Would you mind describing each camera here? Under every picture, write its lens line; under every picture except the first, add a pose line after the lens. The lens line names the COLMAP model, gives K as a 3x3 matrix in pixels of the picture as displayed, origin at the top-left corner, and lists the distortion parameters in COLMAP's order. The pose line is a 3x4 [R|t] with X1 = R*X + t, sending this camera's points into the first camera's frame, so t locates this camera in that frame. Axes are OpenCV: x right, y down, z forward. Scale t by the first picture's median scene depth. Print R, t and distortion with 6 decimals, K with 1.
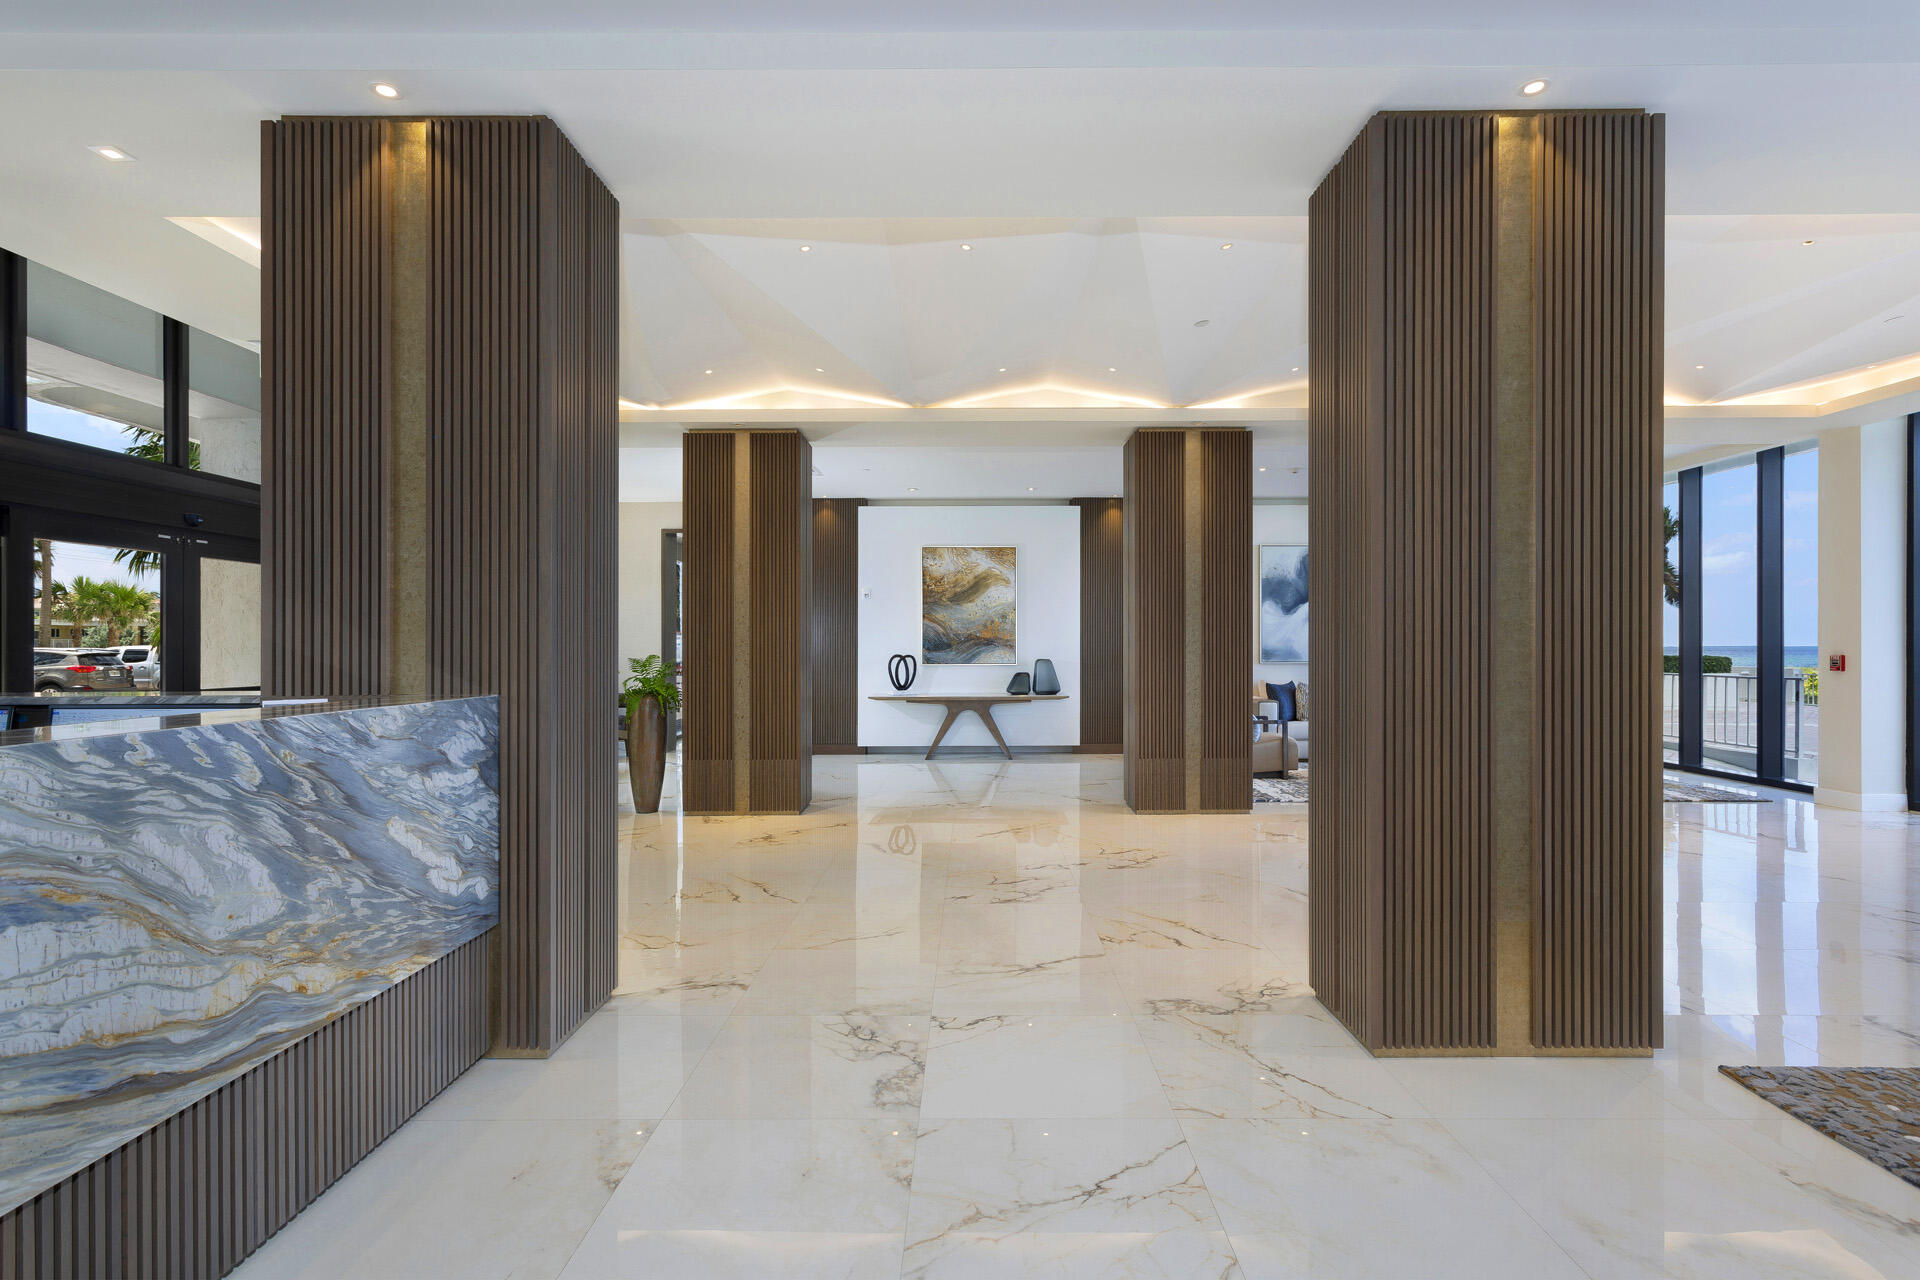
lens RADIAL K [[930.3, 0, 966.1], [0, 930.3, 643.5], [0, 0, 1]] dist [0.019963, -0.000851]
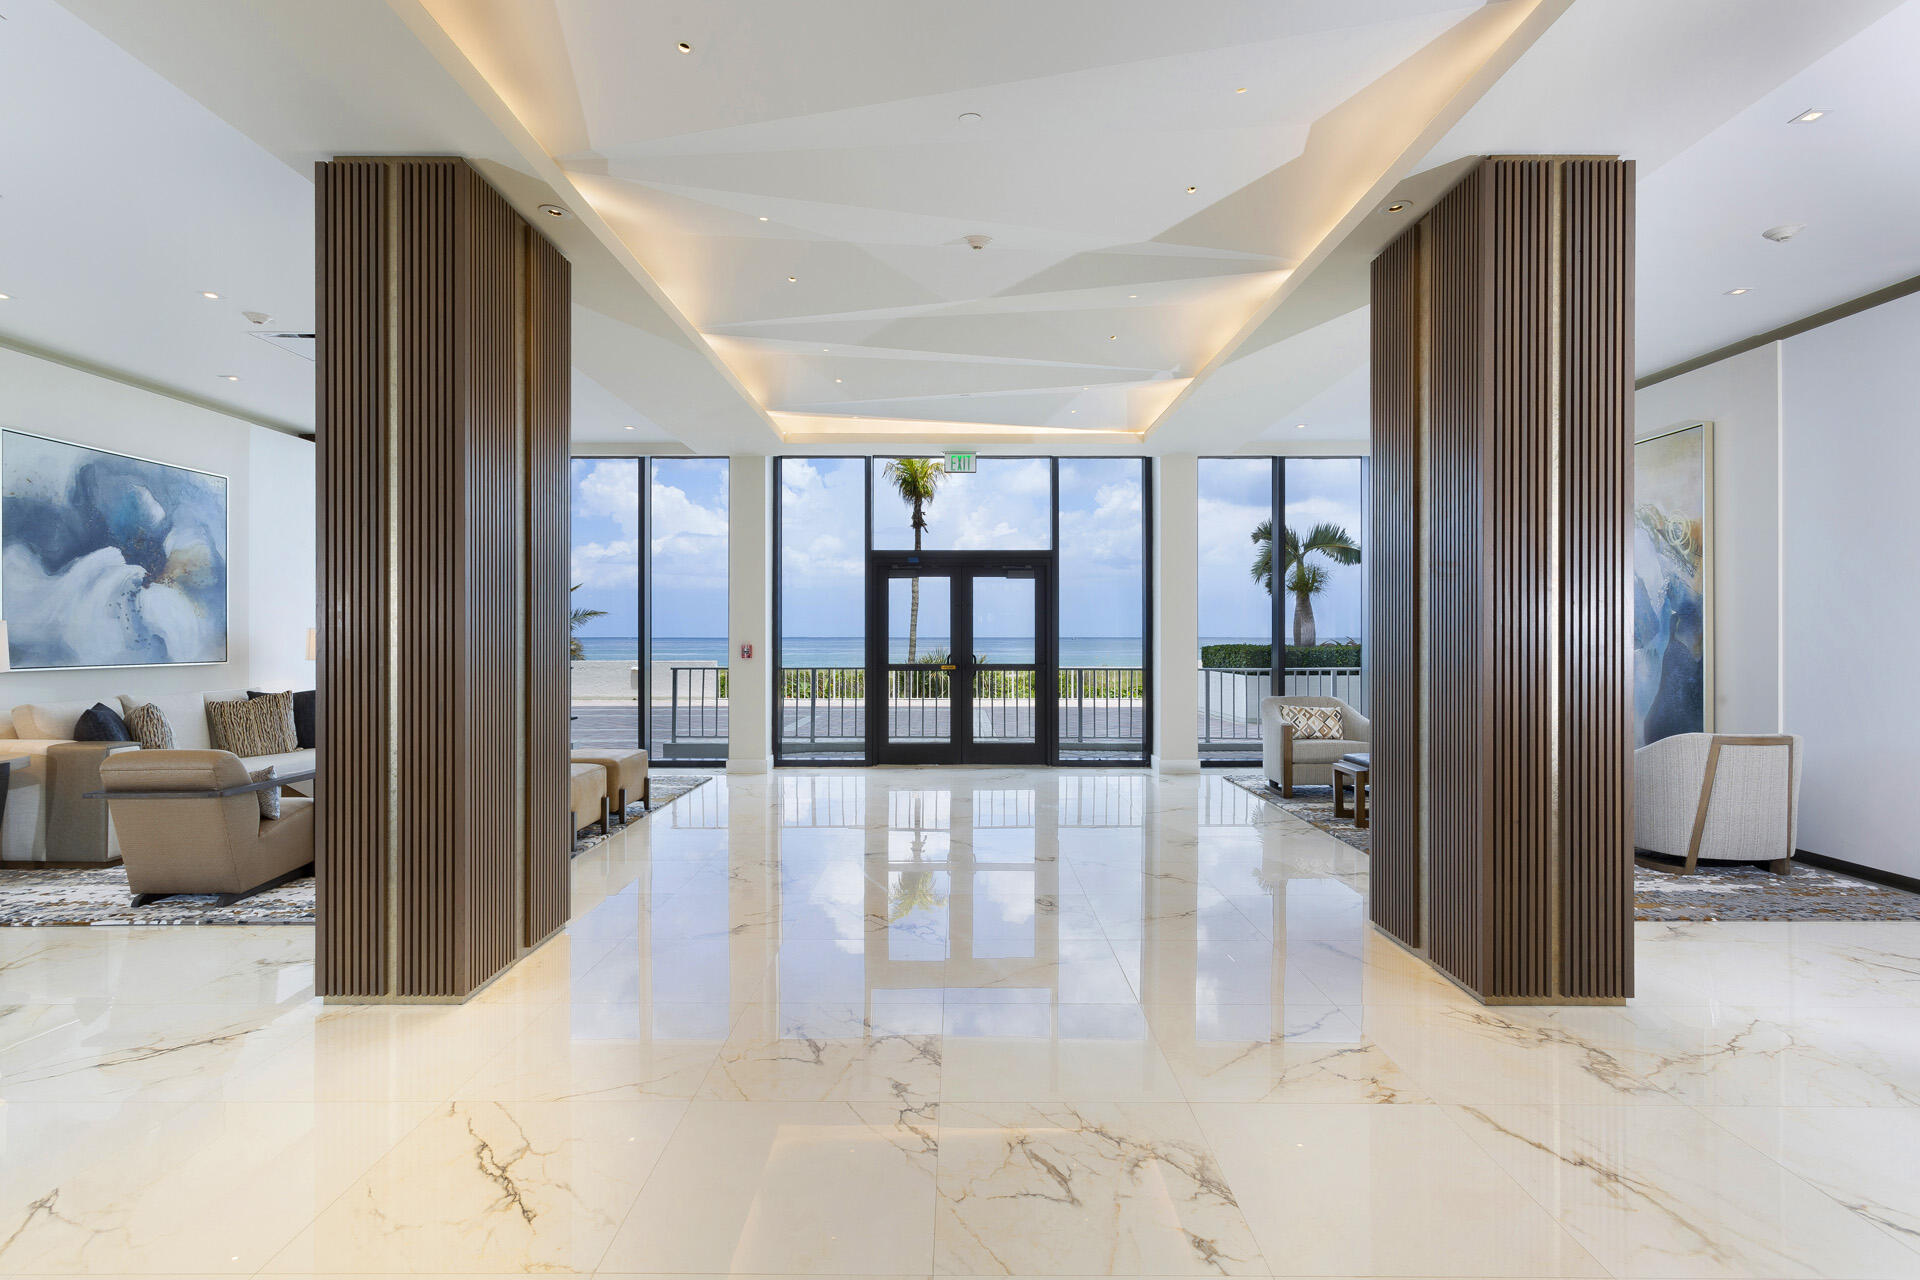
lens RADIAL K [[930.3, 0, 979.7], [0, 930.3, 637.8], [0, 0, 1]] dist [0.019963, -0.000851]
pose [[-0.015573, 0.000531, 0.999879, -0.288815], [-0.003026, 0.999995, -0.000579, 0.004092], [-0.999874, -0.003035, -0.015571, 0.771373]]
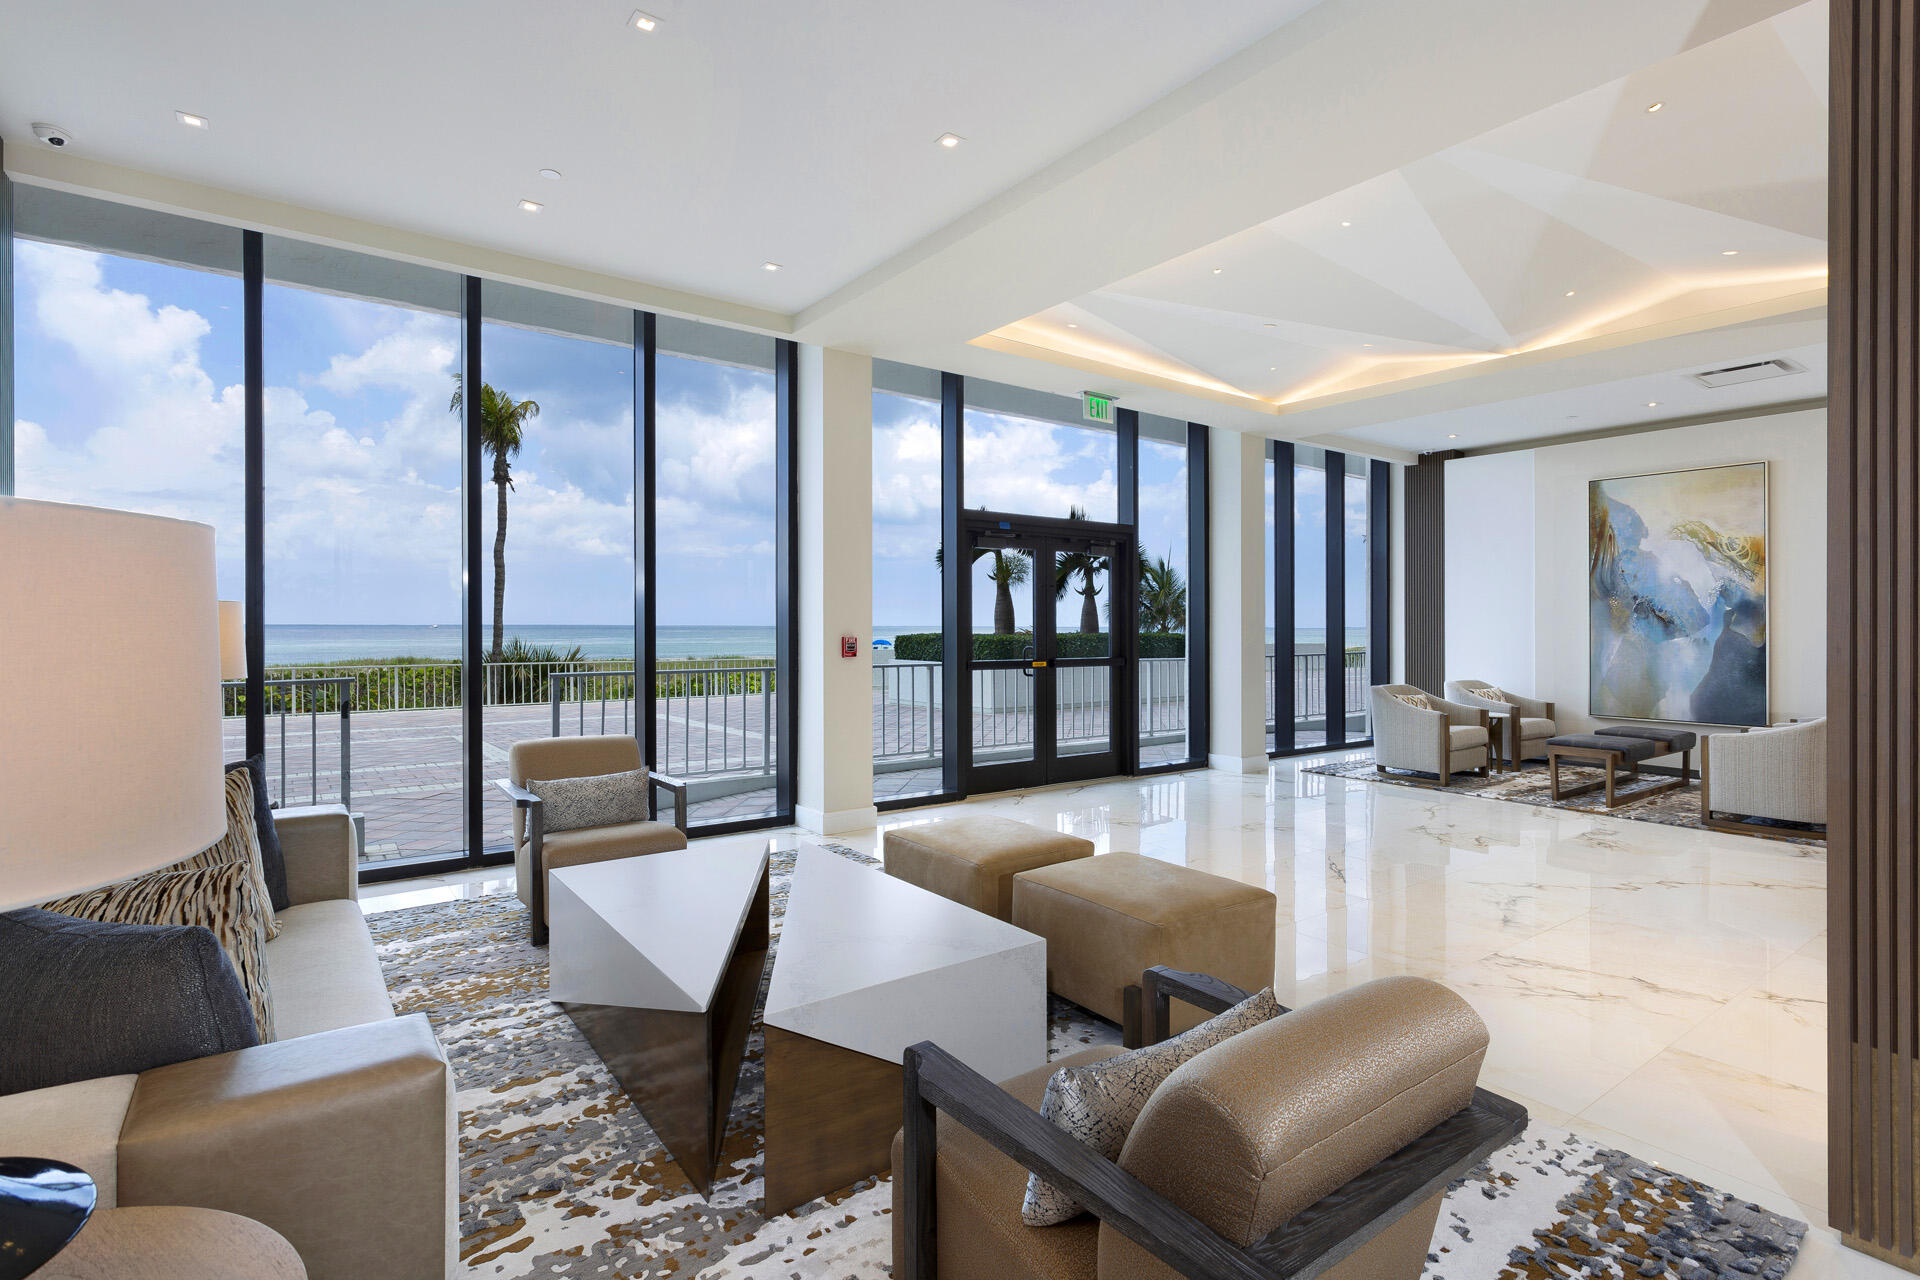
lens RADIAL K [[930.3, 0, 949.5], [0, 930.3, 629.0], [0, 0, 1]] dist [0.019963, -0.000851]
pose [[-0.587354, -0.005359, 0.809312, 0.246999], [-0.001297, 0.999983, 0.005681, -0.003449], [-0.809329, 0.002287, -0.587351, 1.545341]]
